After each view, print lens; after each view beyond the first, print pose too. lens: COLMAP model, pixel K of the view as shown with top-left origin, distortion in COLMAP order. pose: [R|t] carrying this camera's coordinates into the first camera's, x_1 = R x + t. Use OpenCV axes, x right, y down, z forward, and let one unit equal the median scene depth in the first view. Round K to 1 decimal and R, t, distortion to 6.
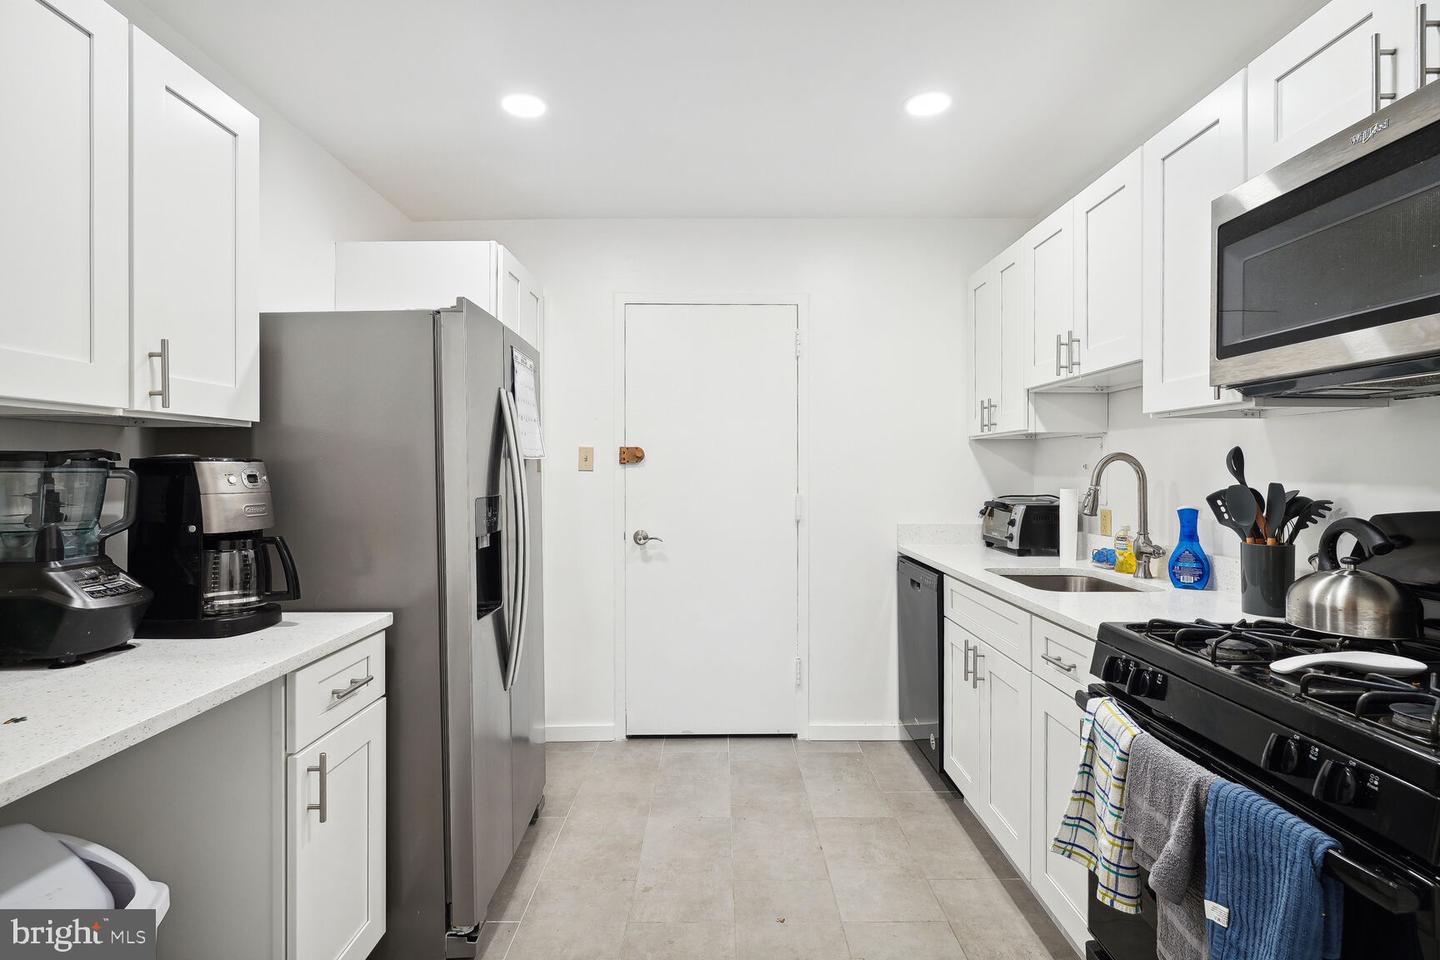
lens RADIAL K [[719.5, 0, 718.7], [0, 719.5, 474.1], [0, 0, 1]] dist [-0.001000, 0.000167]
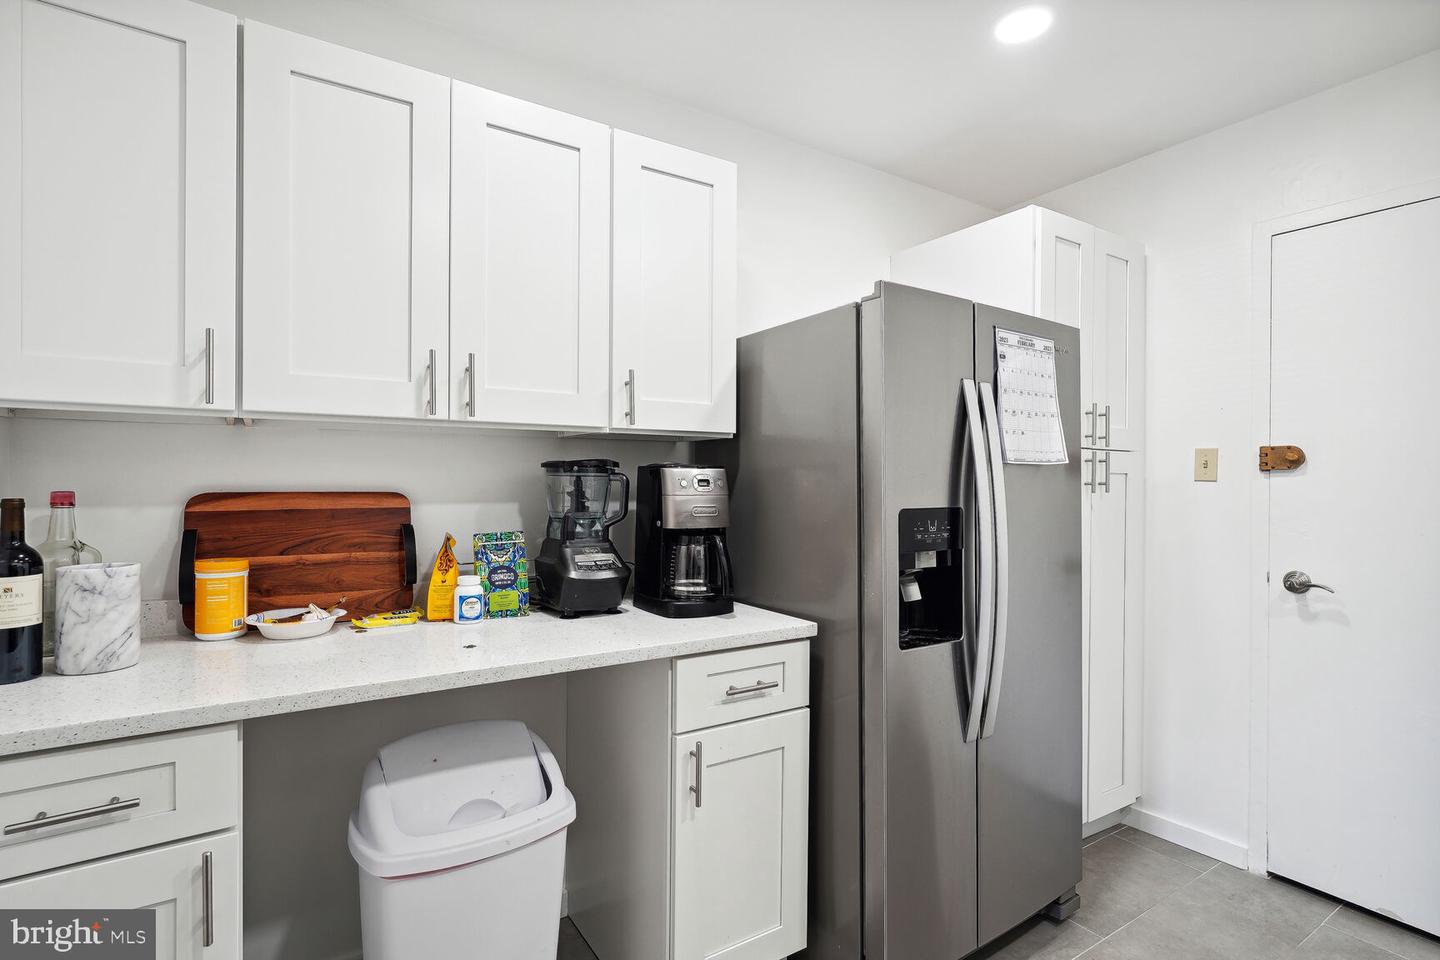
lens RADIAL K [[708.7, 0, 720.0], [0, 708.7, 480.0], [0, 0, 1]] dist [0.001621, 0.000391]
pose [[0.548698, 0.004233, -0.836010, 0.229877], [-0.011473, 0.999931, -0.002467, 0.003129], [0.835942, 0.010945, 0.548708, 0.307490]]
